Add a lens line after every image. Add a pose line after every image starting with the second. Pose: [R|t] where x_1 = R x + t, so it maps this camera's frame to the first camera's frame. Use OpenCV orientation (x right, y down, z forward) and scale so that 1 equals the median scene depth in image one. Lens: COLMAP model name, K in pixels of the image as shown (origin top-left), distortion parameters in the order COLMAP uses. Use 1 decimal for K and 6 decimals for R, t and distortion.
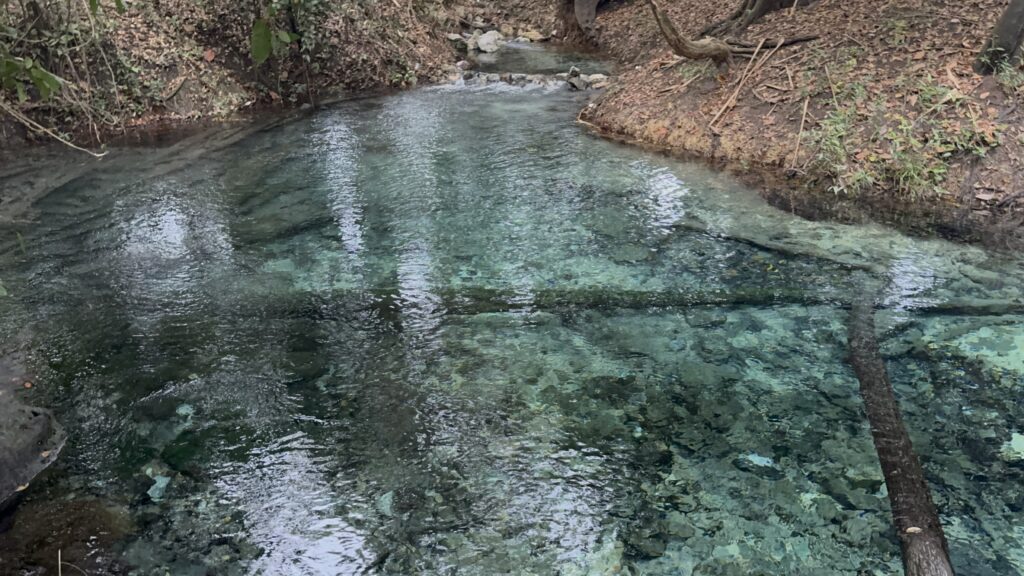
lens RADIAL K [[914.3, 0, 505.9], [0, 914.3, 308.5], [0, 0, 1]] dist [0.175344, -0.312789]
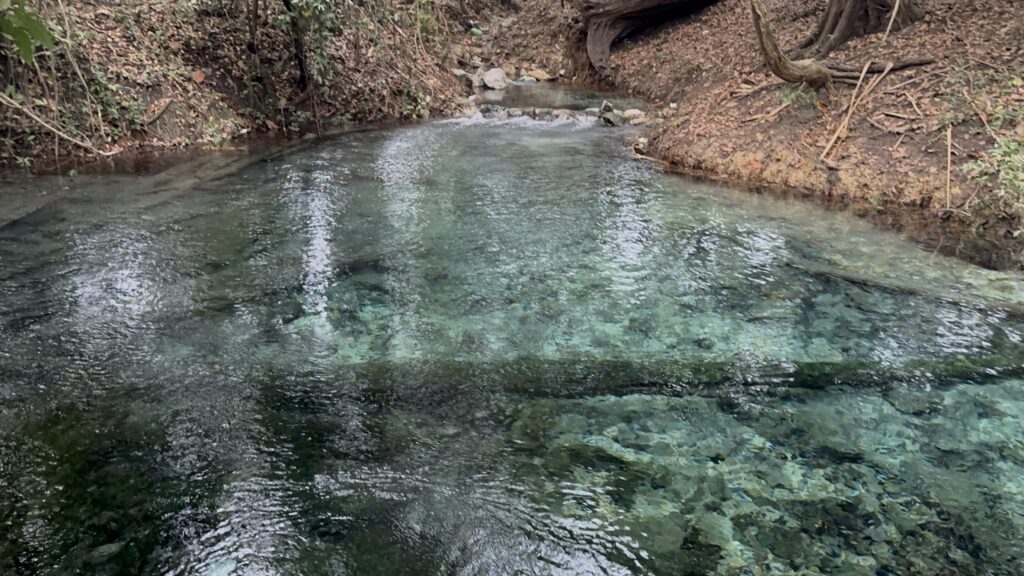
lens RADIAL K [[893.5, 0, 499.9], [0, 893.5, 285.0], [0, 0, 1]] dist [0.166055, -0.305667]
pose [[0.998194, 0.010849, 0.059087, -0.088506], [-0.005948, 0.996573, -0.082508, -0.011497], [-0.059780, 0.082007, 0.994837, 0.164933]]
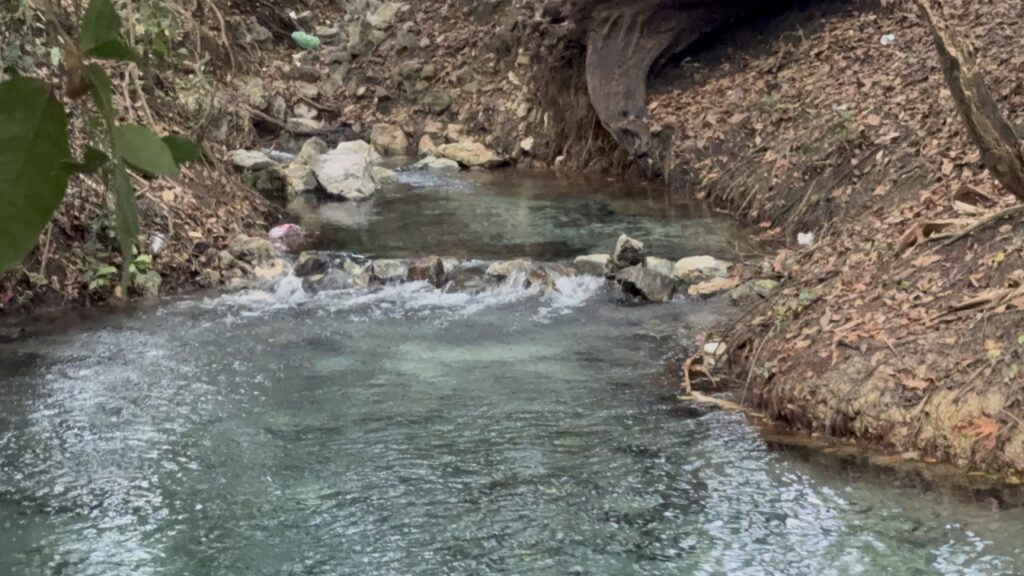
lens RADIAL K [[2484.3, 0, 512.0], [0, 2484.3, 288.0], [0, 0, 1]] dist [0.106547, 0.472478]
pose [[0.995719, -0.016873, 0.090878, -0.058314], [0.037434, 0.972571, -0.229576, -0.037097], [-0.084512, 0.231995, 0.969039, 0.130116]]
